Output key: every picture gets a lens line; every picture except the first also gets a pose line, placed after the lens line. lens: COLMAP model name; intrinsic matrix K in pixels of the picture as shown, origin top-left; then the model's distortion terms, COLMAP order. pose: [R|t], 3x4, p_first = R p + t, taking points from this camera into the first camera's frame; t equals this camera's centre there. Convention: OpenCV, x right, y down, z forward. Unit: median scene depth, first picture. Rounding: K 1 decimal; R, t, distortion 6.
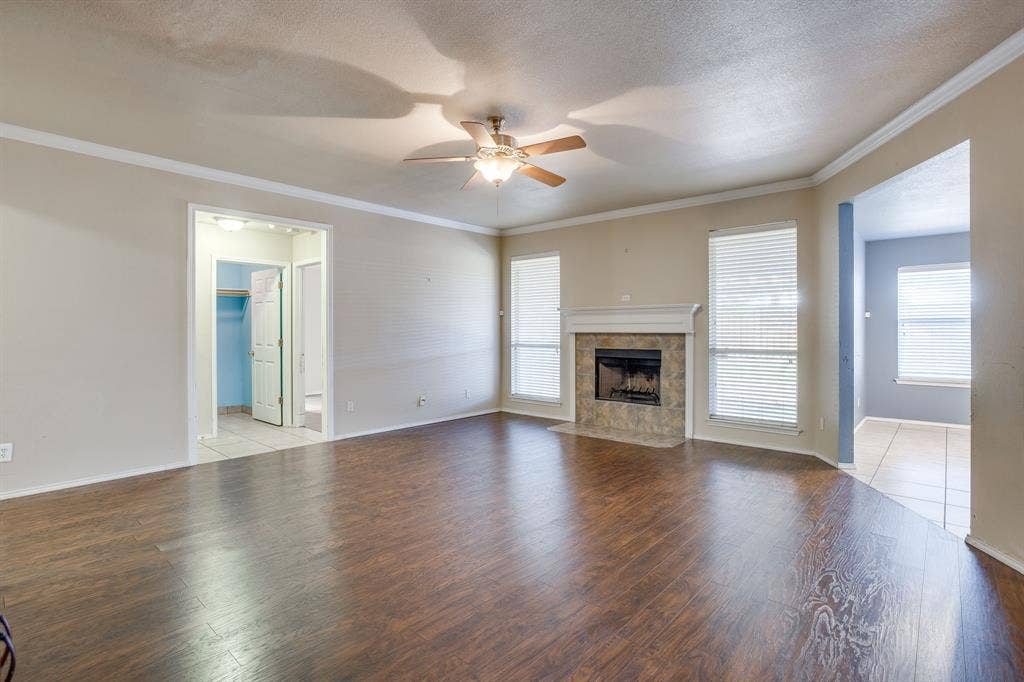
lens RADIAL K [[505.7, 0, 501.3], [0, 505.7, 333.6], [0, 0, 1]] dist [-0.035175, 0.015346]
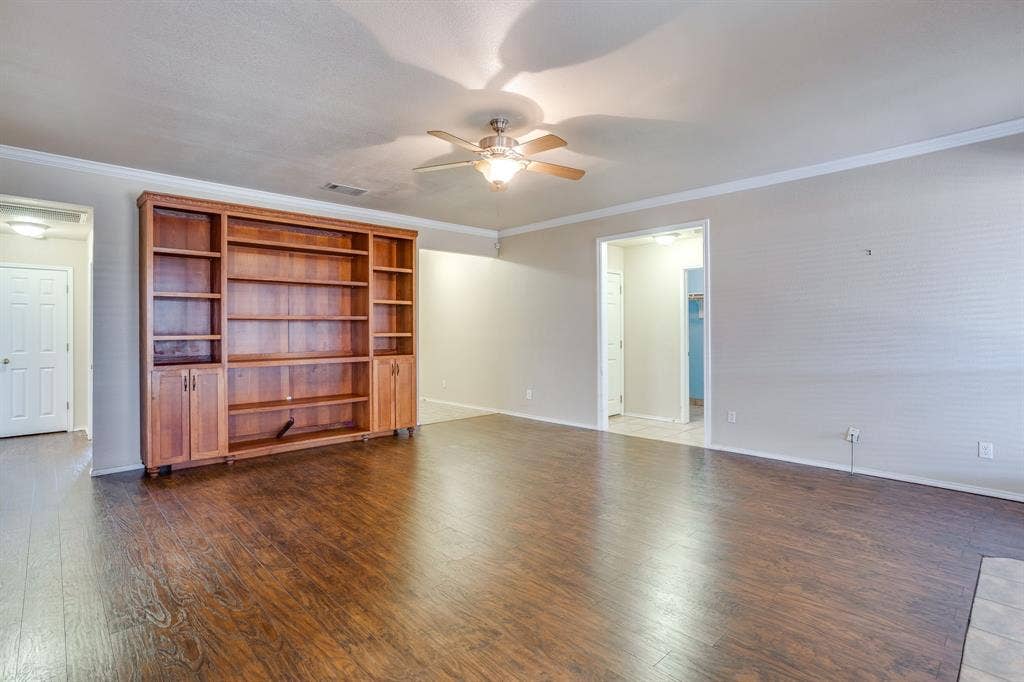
lens RADIAL K [[505.7, 0, 515.3], [0, 505.7, 333.8], [0, 0, 1]] dist [-0.035175, 0.015346]
pose [[-0.085144, 0.003024, -0.996364, 1.332516], [-0.000083, 0.999995, 0.003042, -0.011684], [0.996369, 0.000342, -0.085143, 1.507975]]
